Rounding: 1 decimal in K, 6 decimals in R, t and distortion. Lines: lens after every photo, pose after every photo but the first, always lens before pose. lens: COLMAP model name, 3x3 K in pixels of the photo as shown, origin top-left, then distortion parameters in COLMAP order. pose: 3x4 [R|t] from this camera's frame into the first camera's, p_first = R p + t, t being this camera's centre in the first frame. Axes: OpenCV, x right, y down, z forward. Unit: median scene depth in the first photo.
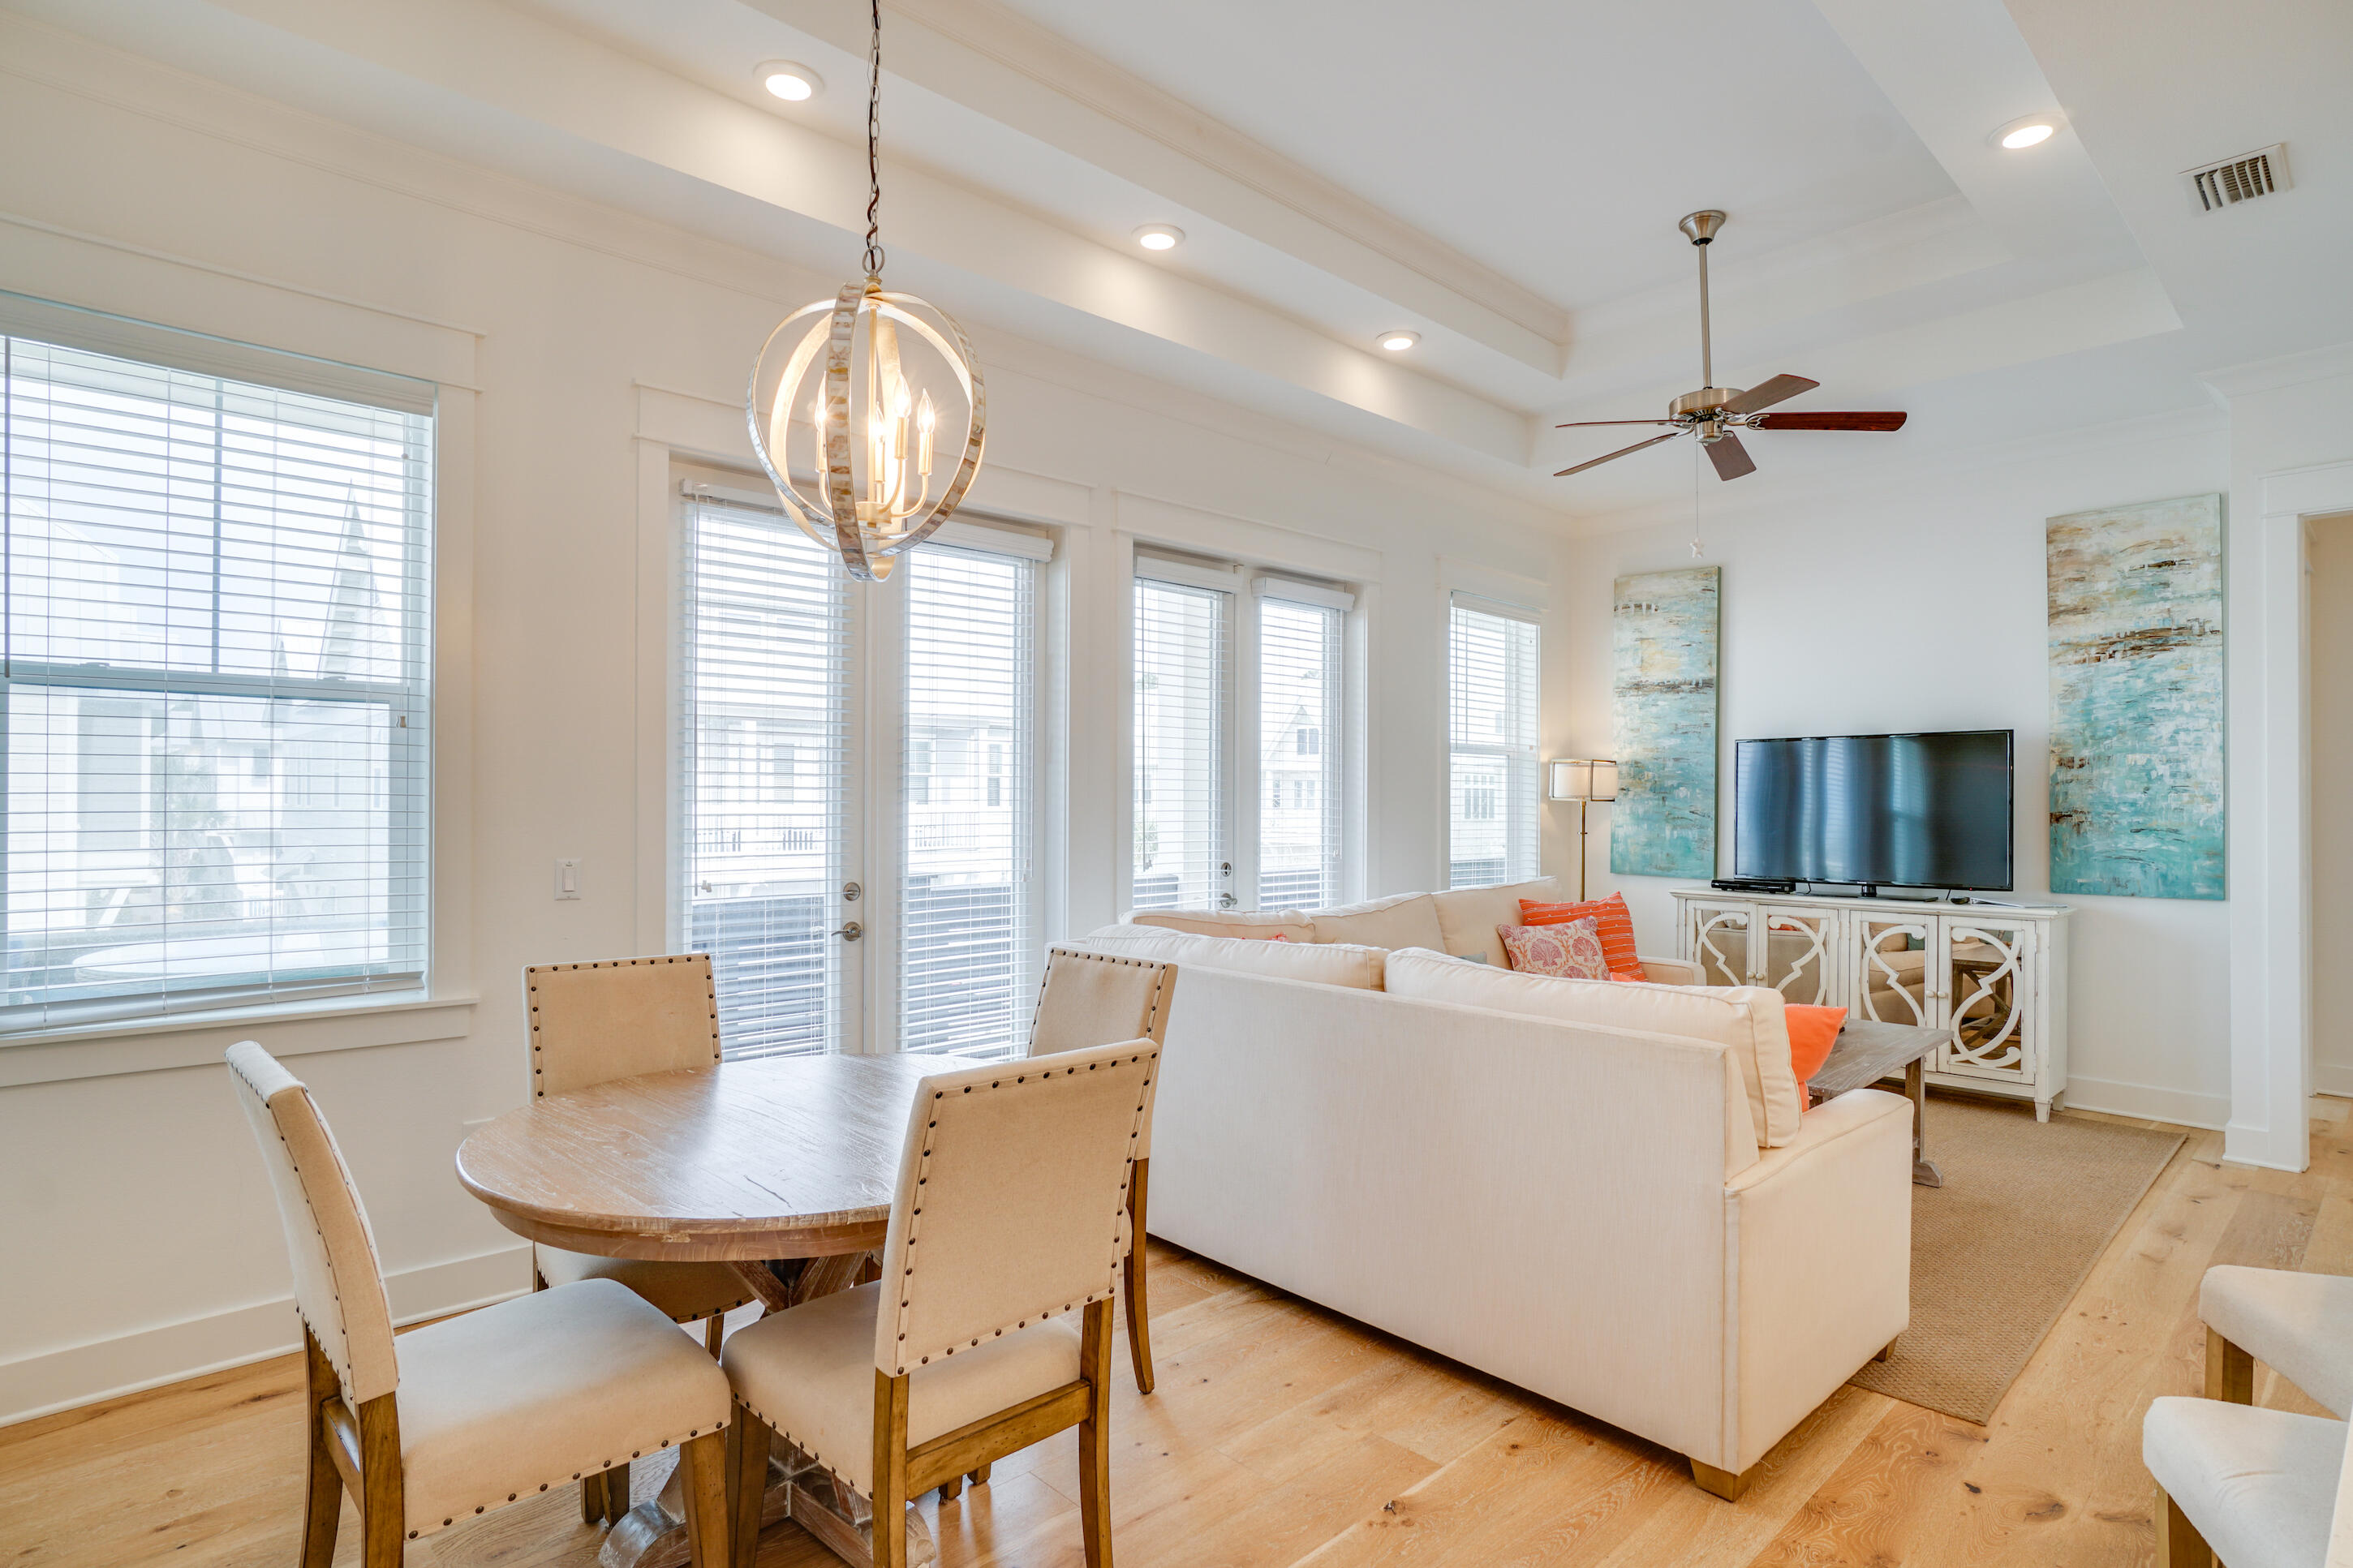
lens RADIAL K [[1204.6, 0, 1187.7], [0, 1204.6, 788.4], [0, 0, 1]] dist [-0.060550, 0.033405]
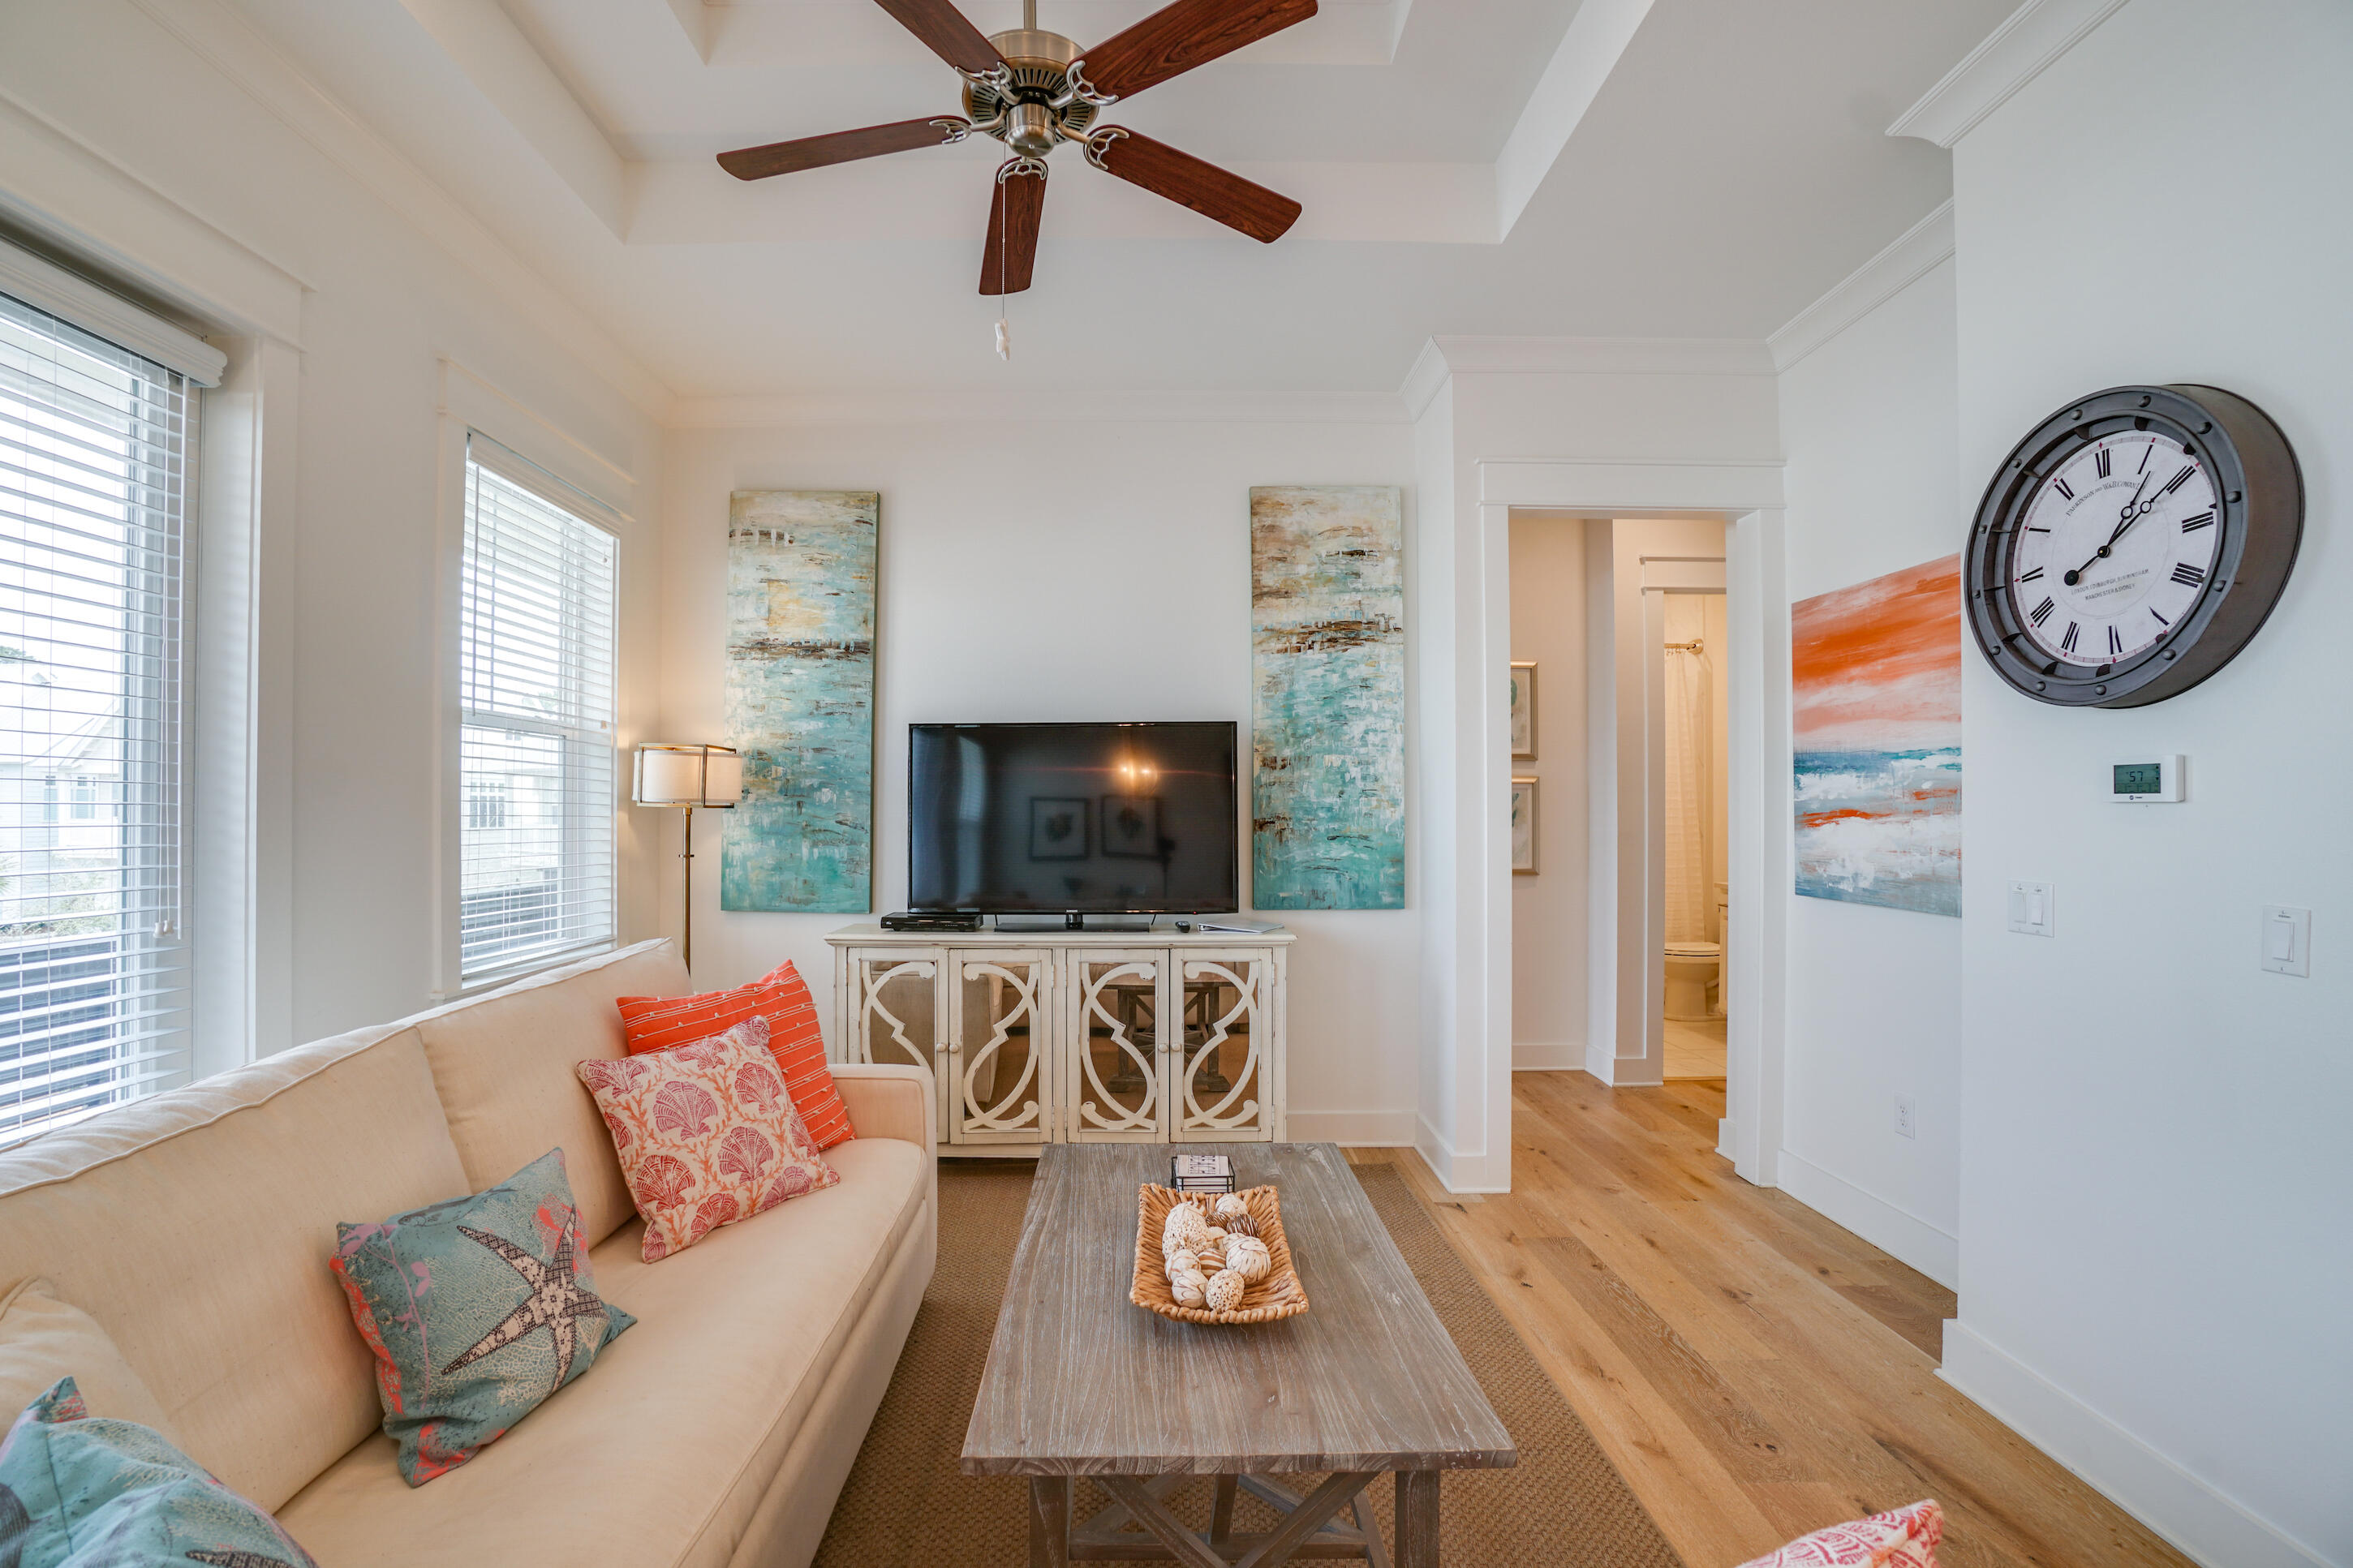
lens RADIAL K [[1039.8, 0, 1147.1], [0, 1039.8, 800.6], [0, 0, 1]] dist [-0.062695, 0.021336]
pose [[0.684295, 0.002599, 0.729200, 0.112646], [-0.004113, 0.999991, 0.000295, 0.006878], [-0.729193, -0.003201, 0.684300, 0.536850]]
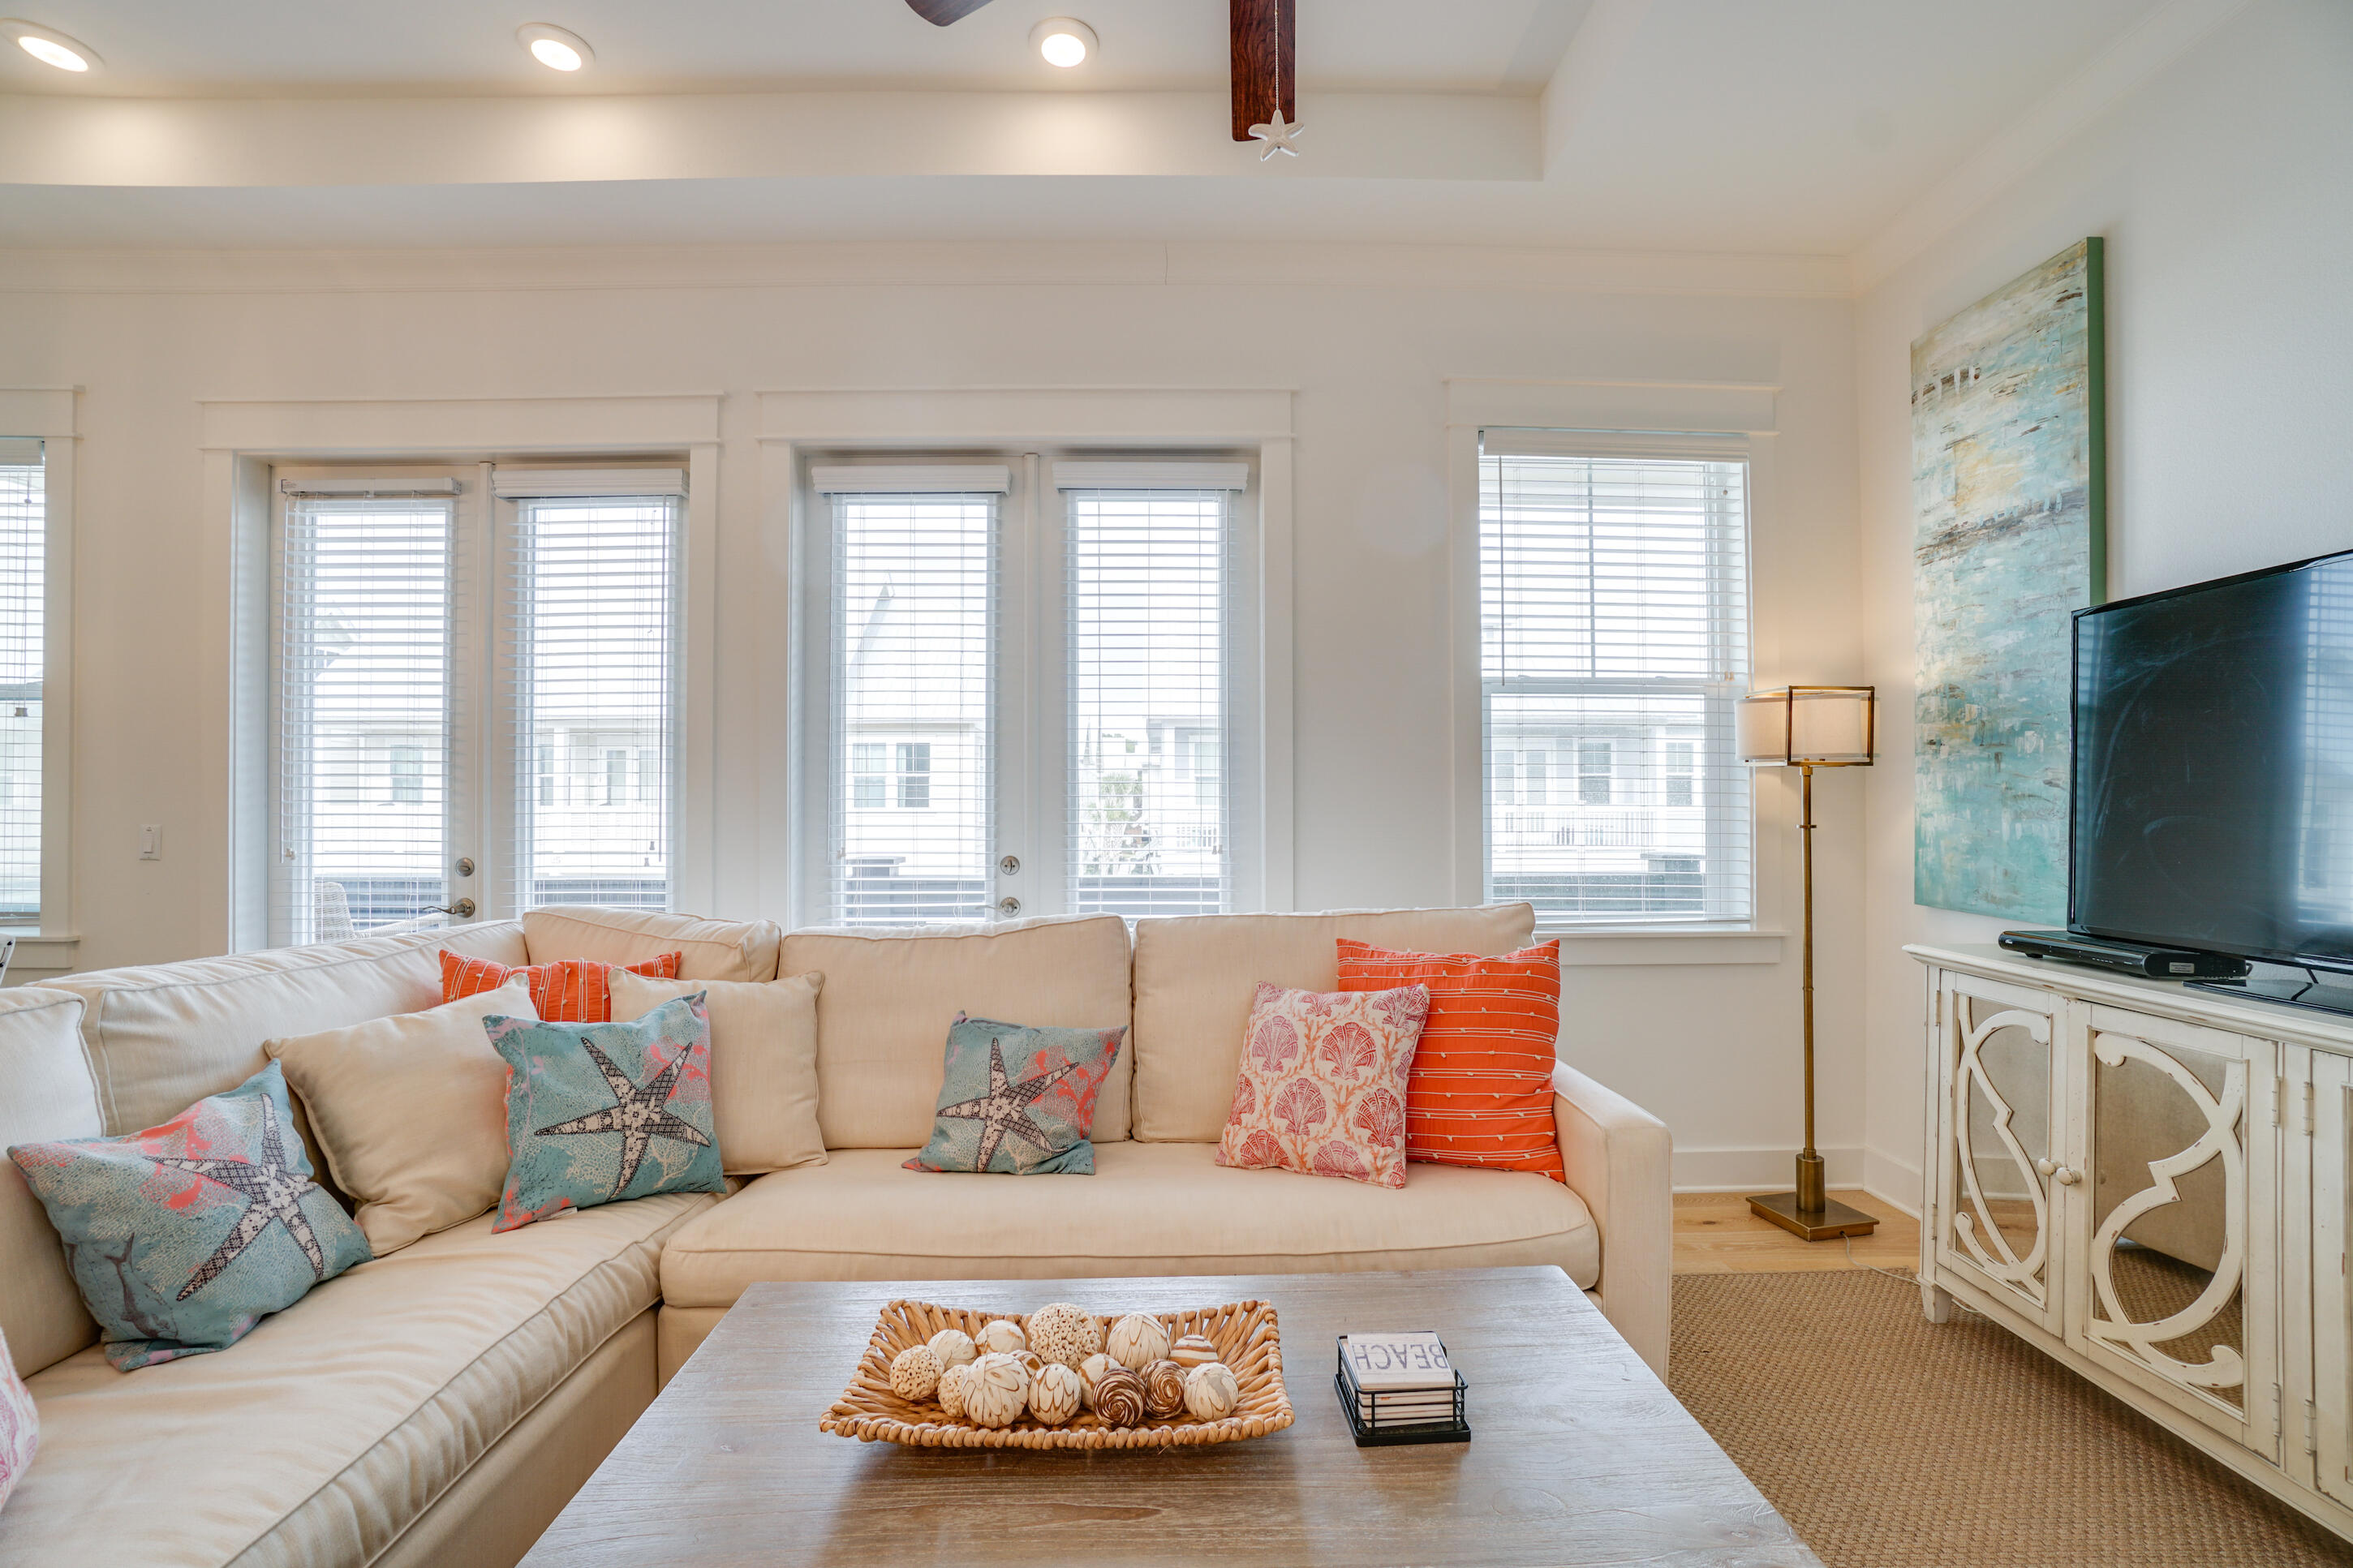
lens RADIAL K [[1041.7, 0, 1177.4], [0, 1041.7, 787.7], [0, 0, 1]] dist [-0.063549, 0.022608]
pose [[0.739076, -0.016303, -0.673424, 0.544786], [0.011067, 0.999866, -0.012061, 0.028483], [0.673531, 0.001461, 0.739158, 0.601588]]
